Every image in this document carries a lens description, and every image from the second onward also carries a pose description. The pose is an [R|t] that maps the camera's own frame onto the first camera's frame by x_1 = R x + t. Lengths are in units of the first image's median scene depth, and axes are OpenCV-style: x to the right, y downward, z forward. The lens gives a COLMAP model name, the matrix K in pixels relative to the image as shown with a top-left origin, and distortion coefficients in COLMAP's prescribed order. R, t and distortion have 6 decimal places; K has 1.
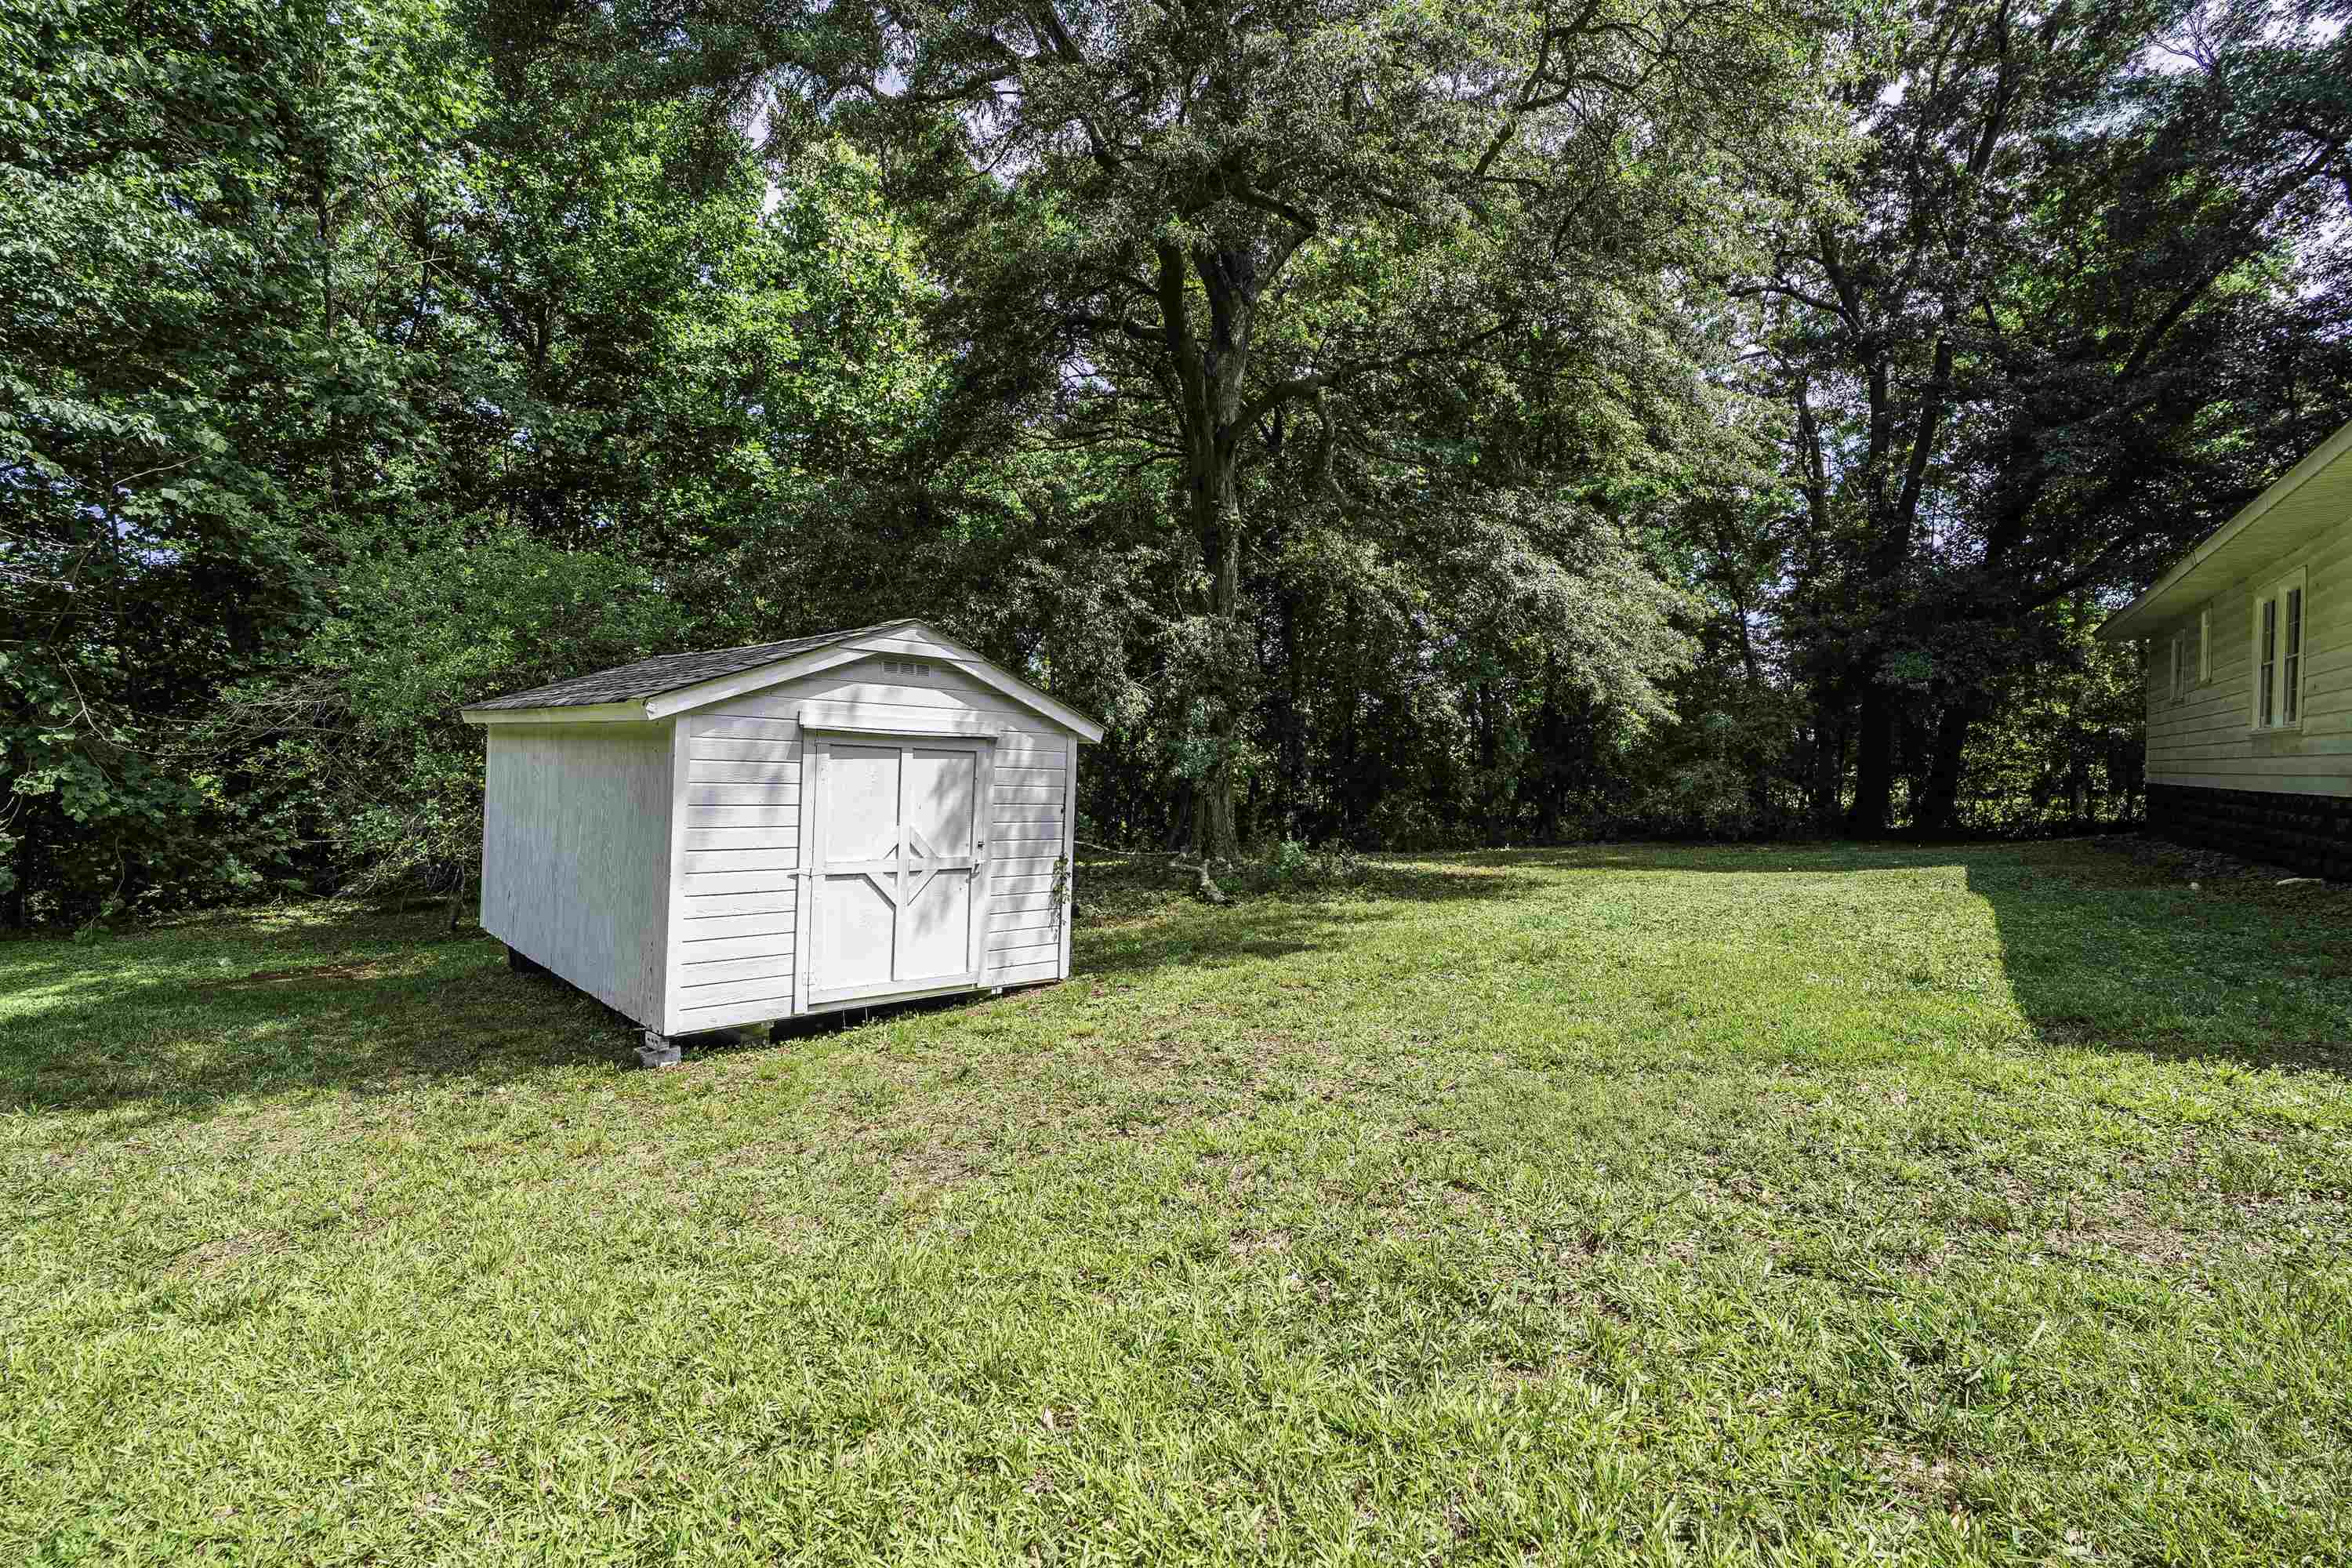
lens RADIAL K [[1057.6, 0, 1176.0], [0, 1057.6, 784.0], [0, 0, 1]] dist [-0.025635, 0.000210]
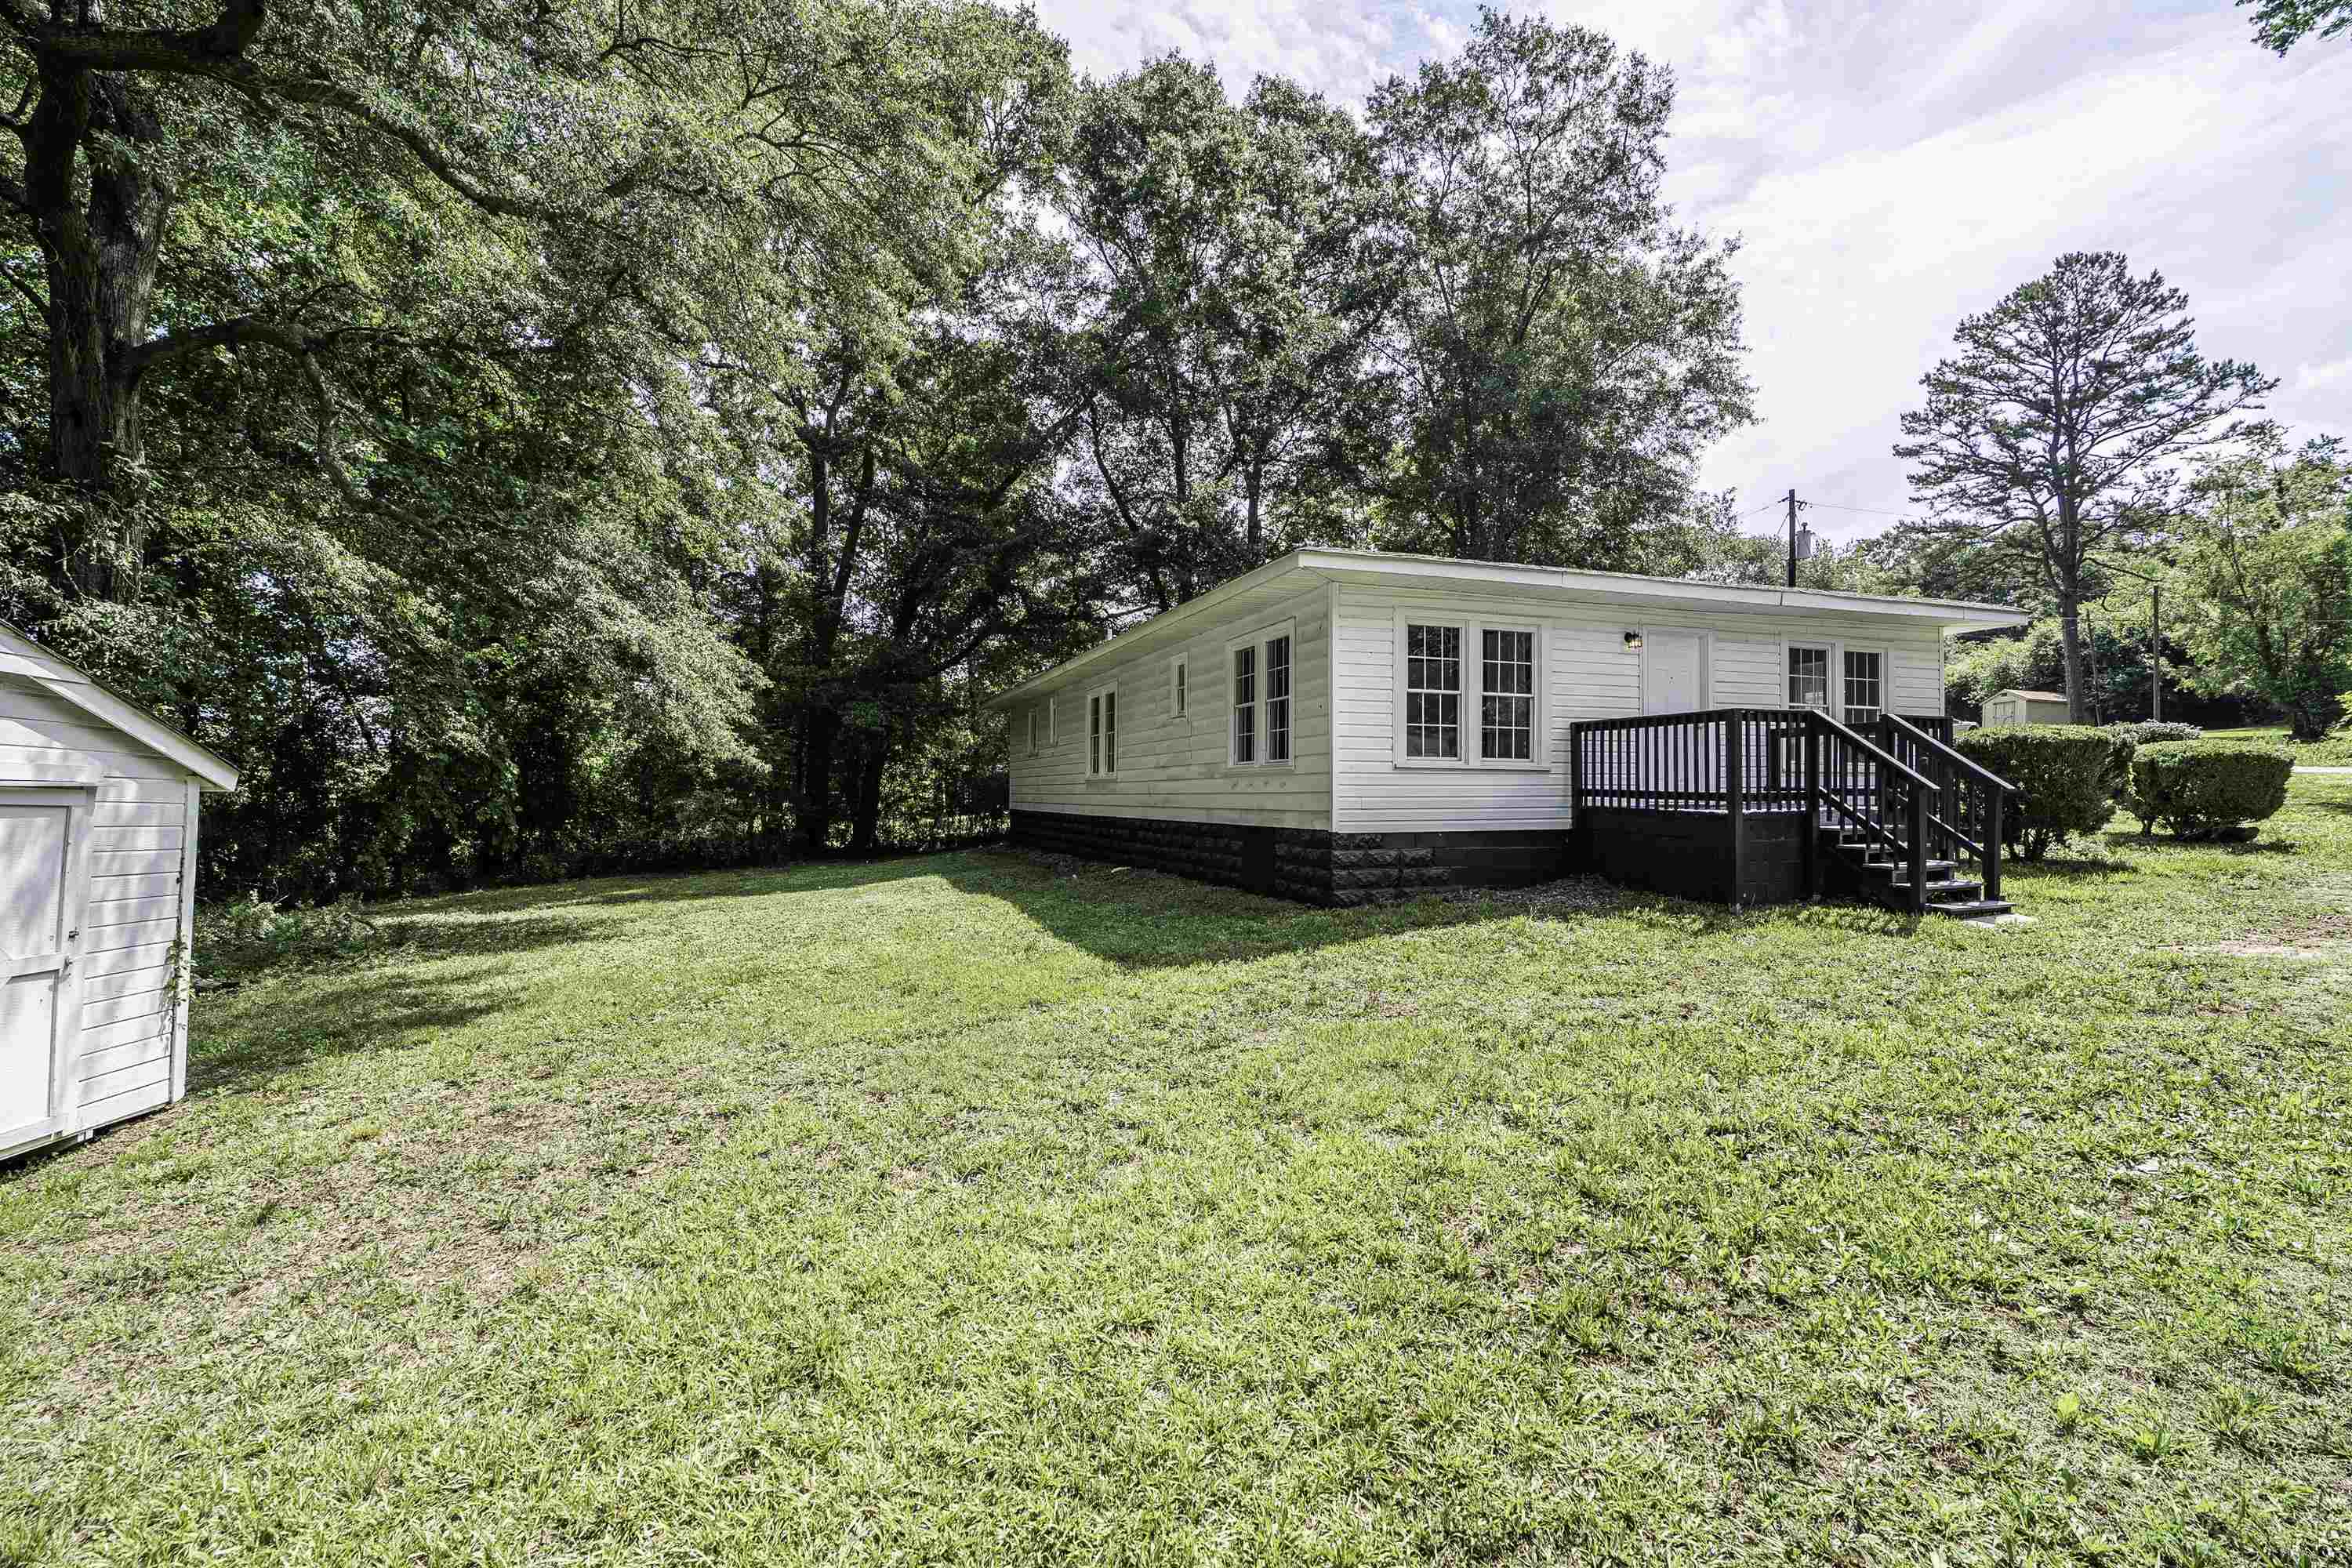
lens RADIAL K [[1044.3, 0, 1176.0], [0, 1044.3, 784.0], [0, 0, 1]] dist [-0.001341, 0.000988]
pose [[0.567714, 0.006846, 0.823197, -0.317090], [0.015064, 0.999712, -0.018703, -0.019365], [-0.823088, 0.023018, 0.567448, -0.024581]]
